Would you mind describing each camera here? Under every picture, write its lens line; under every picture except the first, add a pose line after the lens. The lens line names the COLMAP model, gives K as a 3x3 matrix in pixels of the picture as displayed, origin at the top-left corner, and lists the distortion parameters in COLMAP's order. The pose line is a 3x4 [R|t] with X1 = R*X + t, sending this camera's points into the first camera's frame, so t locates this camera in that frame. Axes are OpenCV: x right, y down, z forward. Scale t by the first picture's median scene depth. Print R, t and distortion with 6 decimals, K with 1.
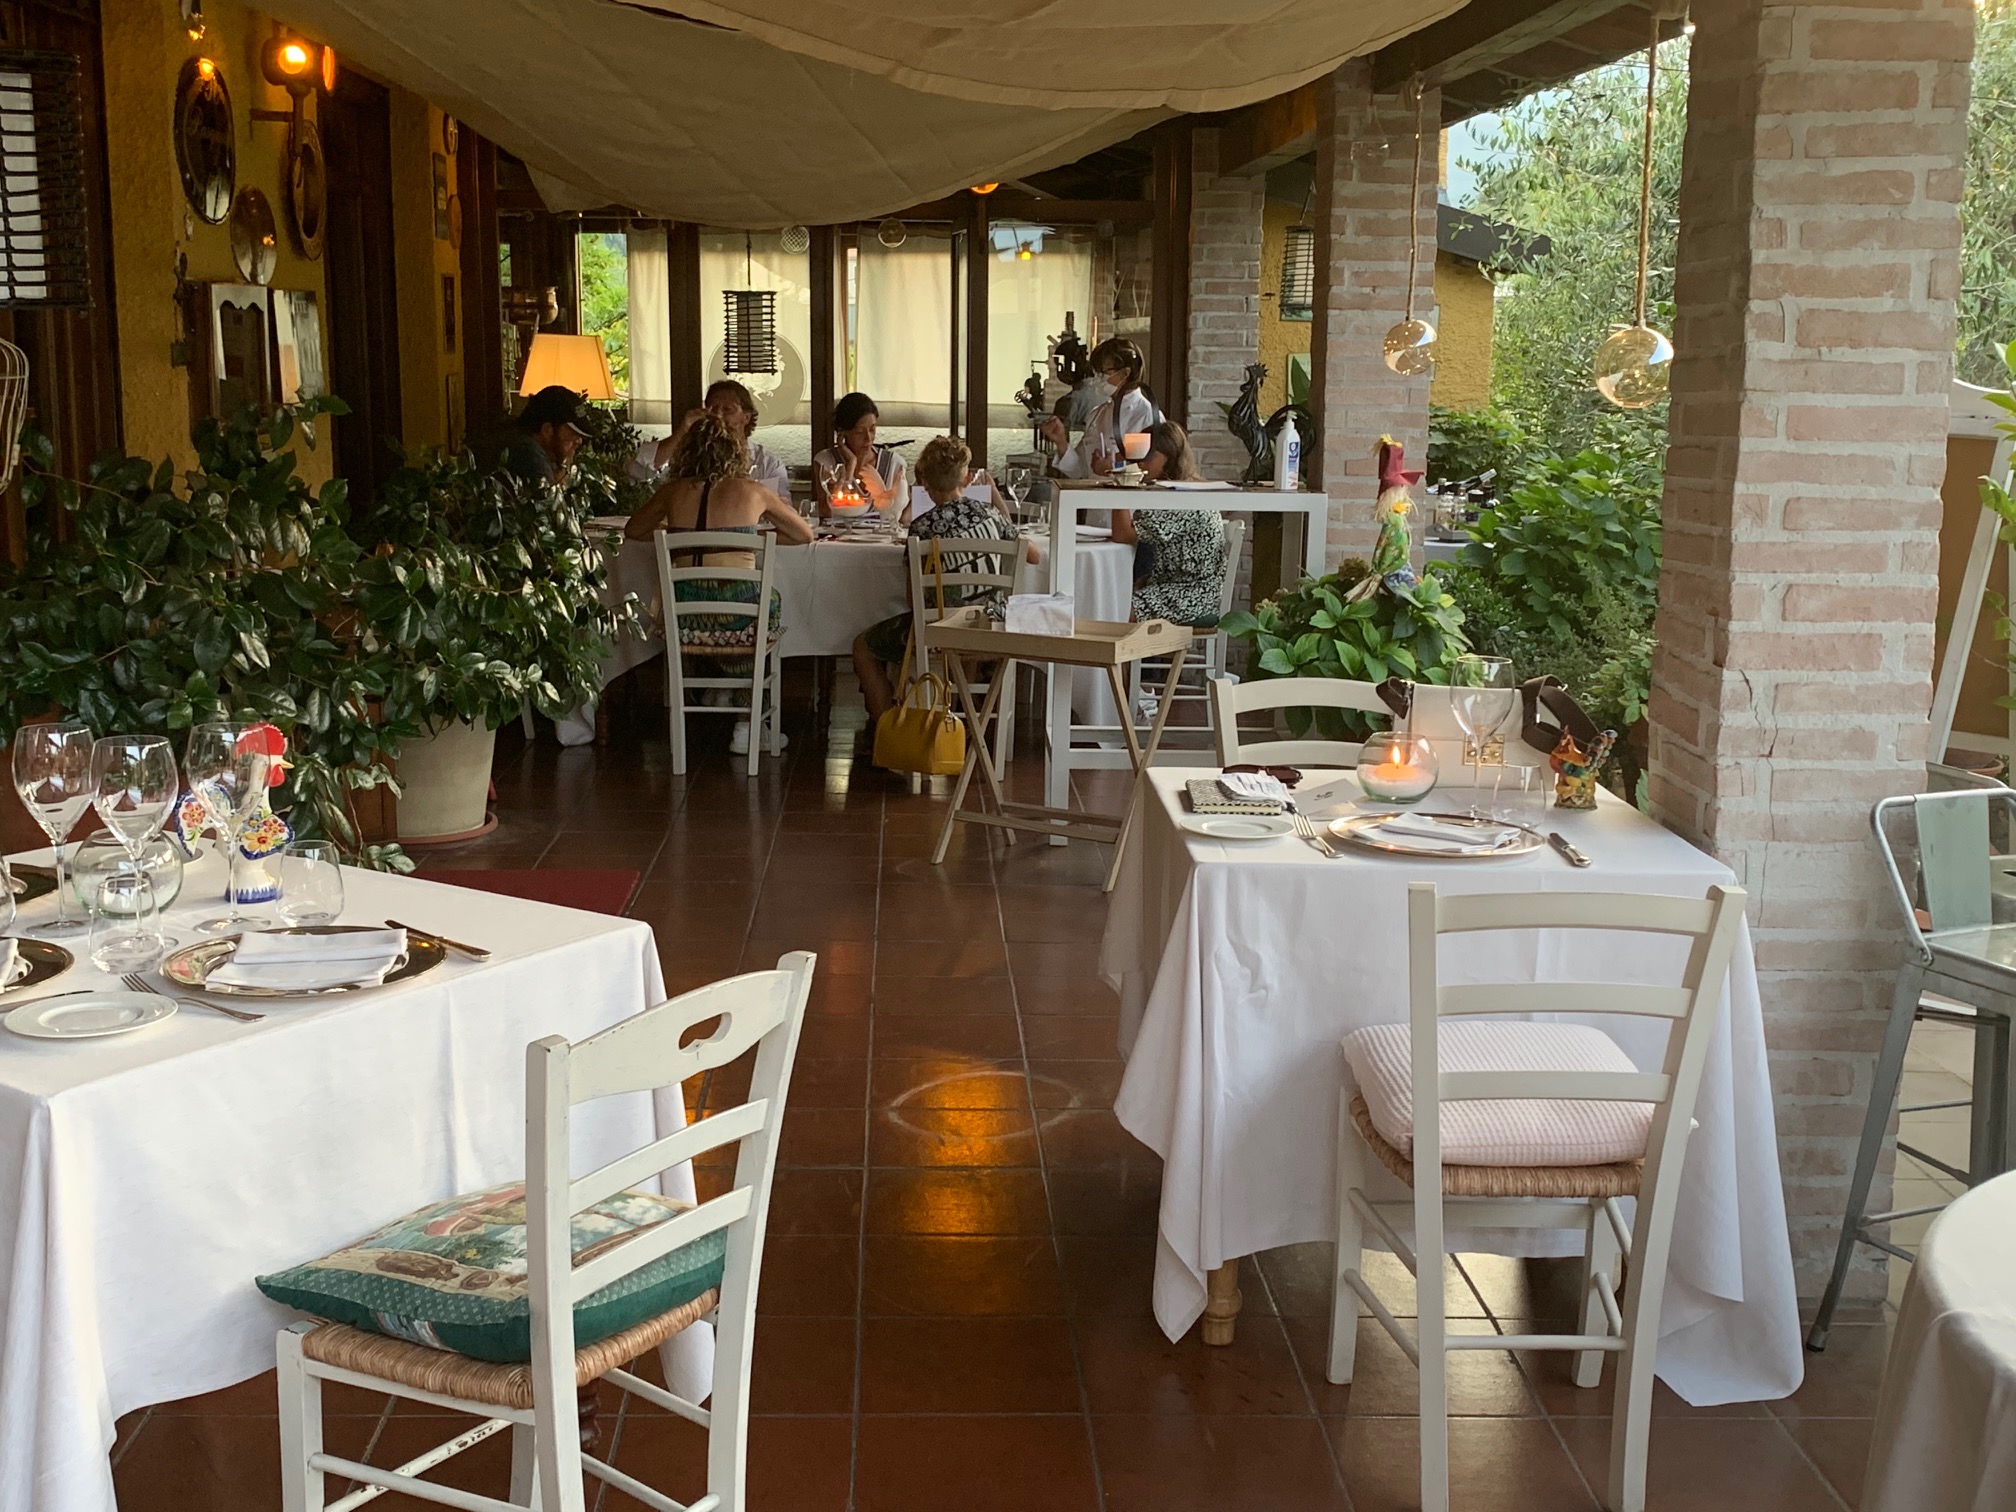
lens RADIAL K [[2315.1, 0, 1008.0], [0, 2315.1, 756.0], [0, 0, 1]] dist [0.020294, 0.002364]
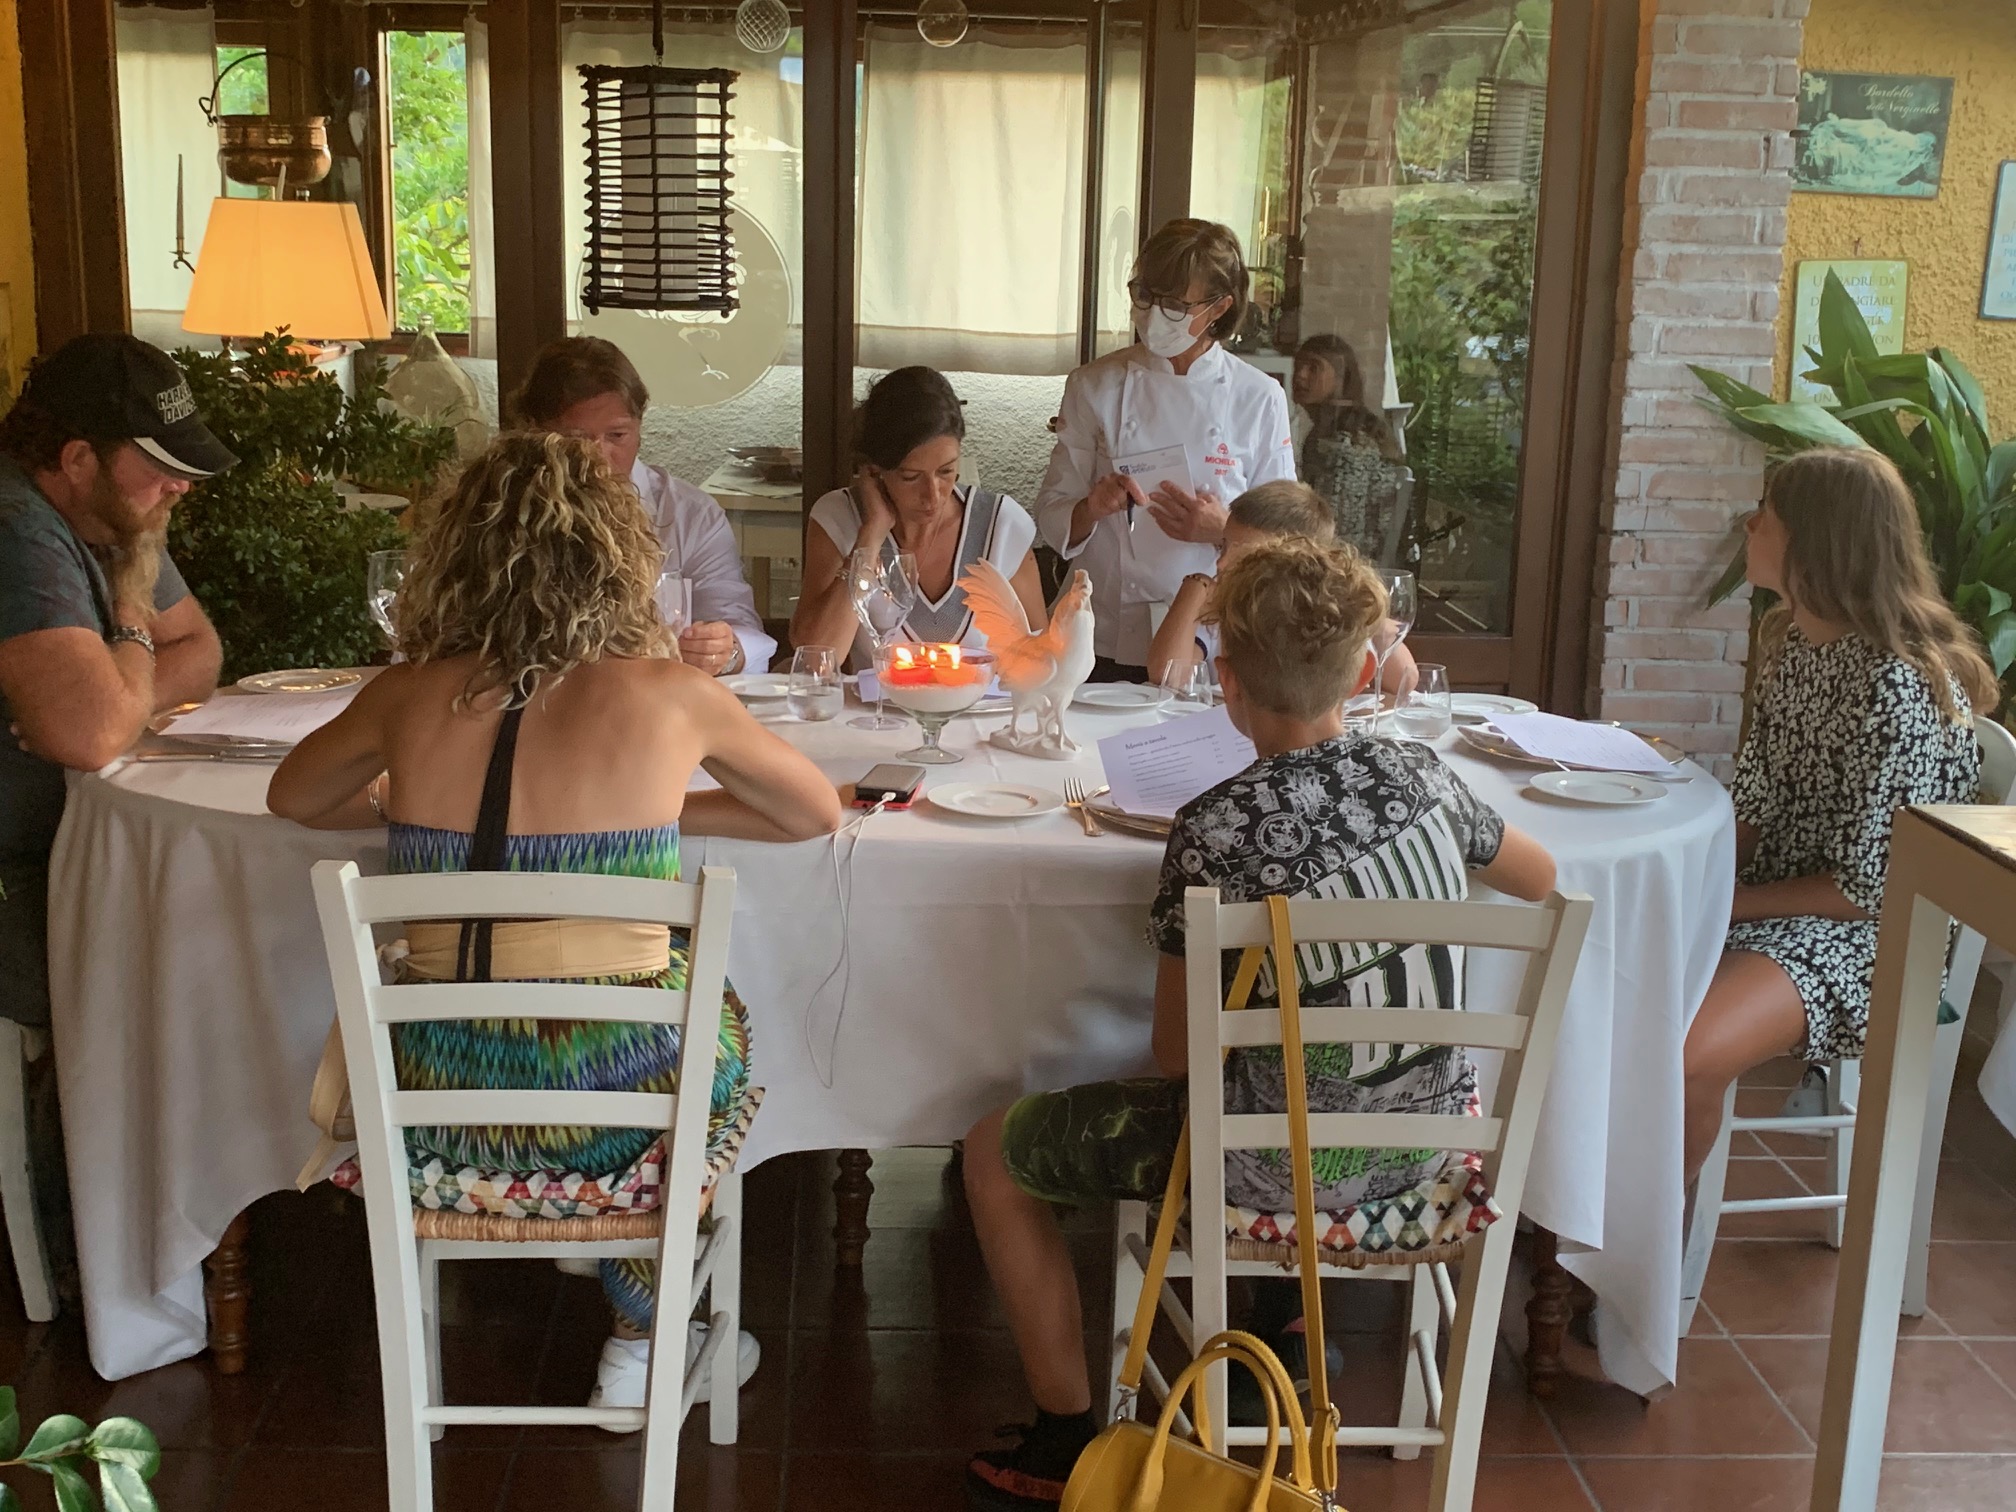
lens RADIAL K [[2373.0, 0, 931.7], [0, 2373.0, 750.5], [0, 0, 1]] dist [0.119059, -0.510046]
pose [[0.999851, 0.015630, -0.007305, -0.069443], [-0.015352, 0.999209, 0.036679, -0.115707], [0.007872, -0.036562, 0.999300, 0.660730]]
